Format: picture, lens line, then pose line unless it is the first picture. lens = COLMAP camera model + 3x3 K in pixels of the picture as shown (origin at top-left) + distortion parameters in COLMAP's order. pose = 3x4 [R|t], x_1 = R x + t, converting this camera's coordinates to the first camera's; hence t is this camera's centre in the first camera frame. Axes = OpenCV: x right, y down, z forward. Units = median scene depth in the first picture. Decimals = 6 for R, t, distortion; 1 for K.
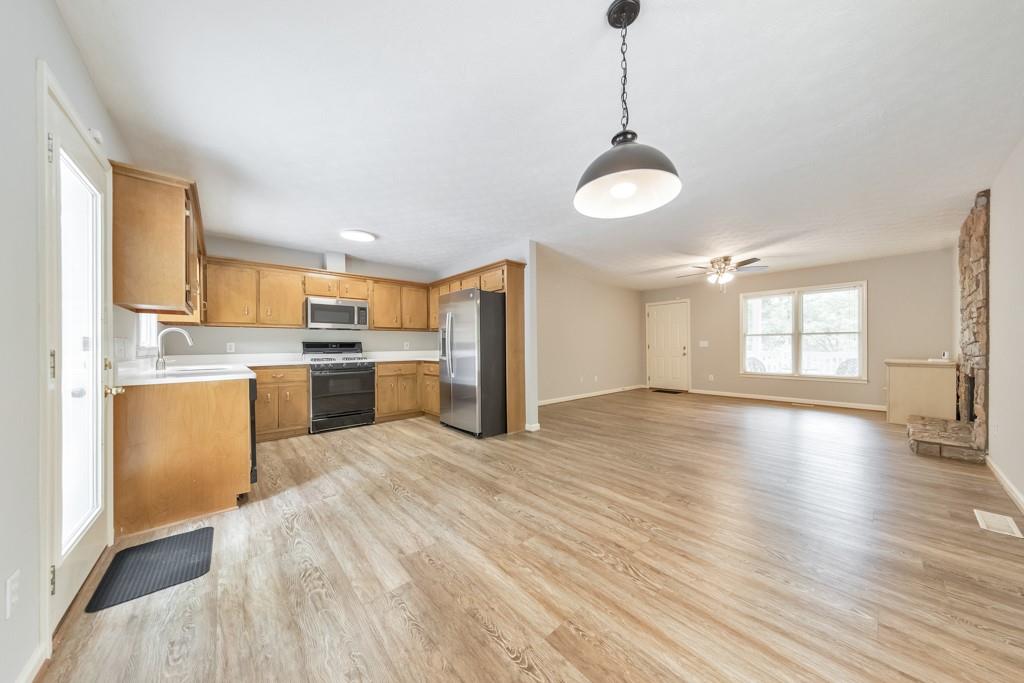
lens RADIAL K [[329.0, 0, 517.5], [0, 329.0, 342.7], [0, 0, 1]] dist [0.001571, 0.000008]
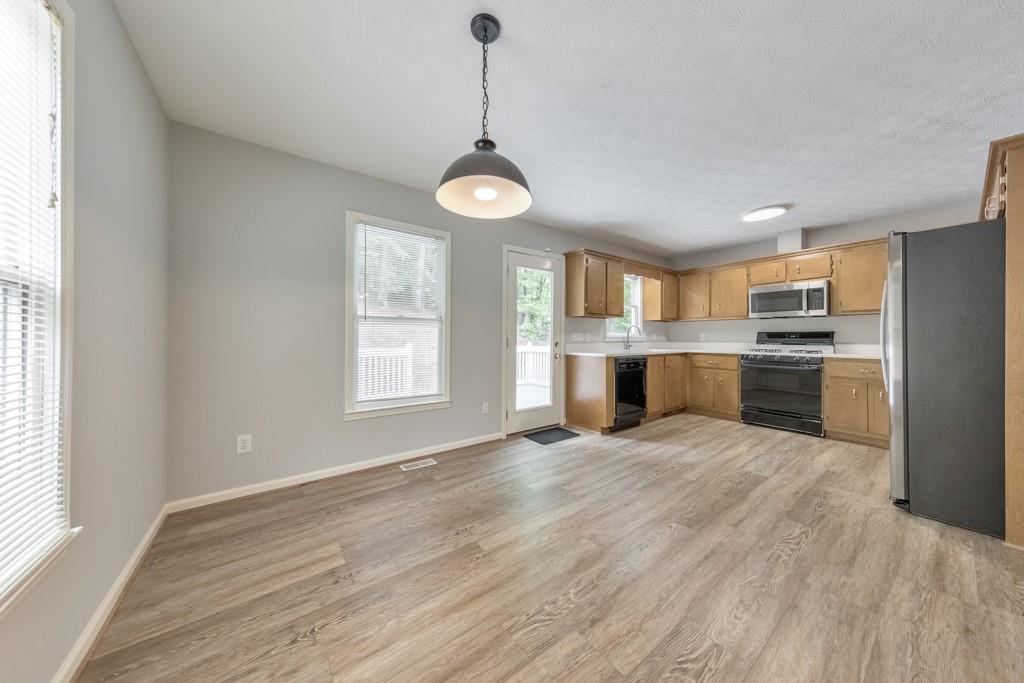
lens RADIAL K [[326.8, 0, 513.0], [0, 326.8, 336.1], [0, 0, 1]] dist [0.000331, -0.000037]
pose [[-0.088826, 0.005665, -0.996031, 0.661786], [0.007378, 0.999960, 0.005029, -0.001794], [0.996020, -0.006902, -0.088864, 0.577663]]
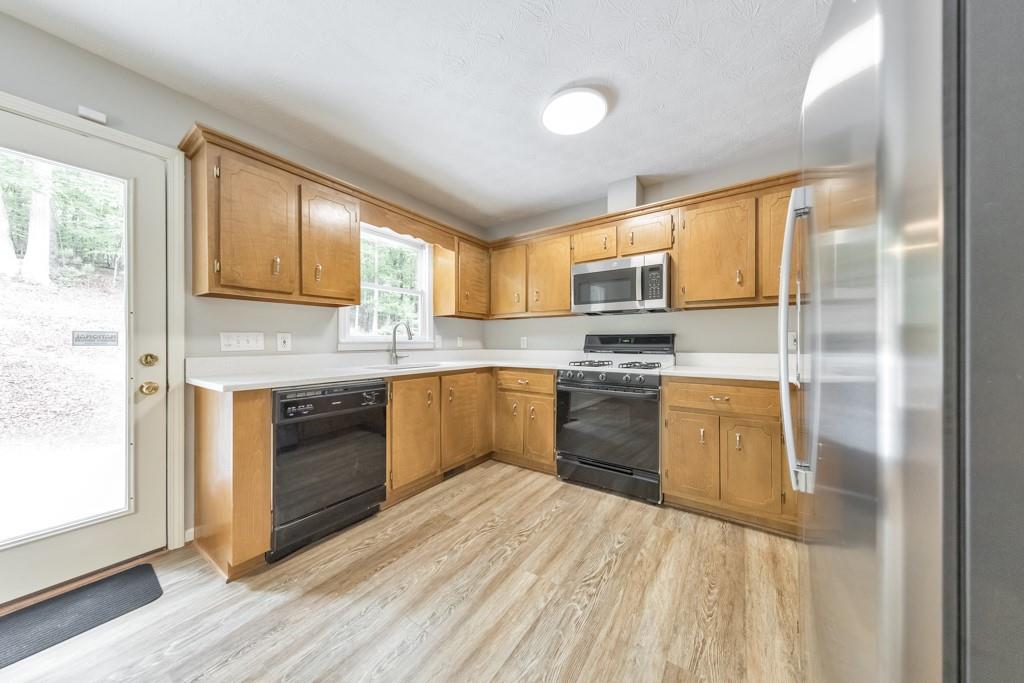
lens RADIAL K [[329.0, 0, 517.5], [0, 329.0, 342.7], [0, 0, 1]] dist [0.001571, 0.000008]
pose [[0.248279, 0.010989, -0.968626, -0.046375], [0.004610, 0.999911, 0.012525, 0.007075], [0.968678, -0.007575, 0.248207, 1.146811]]
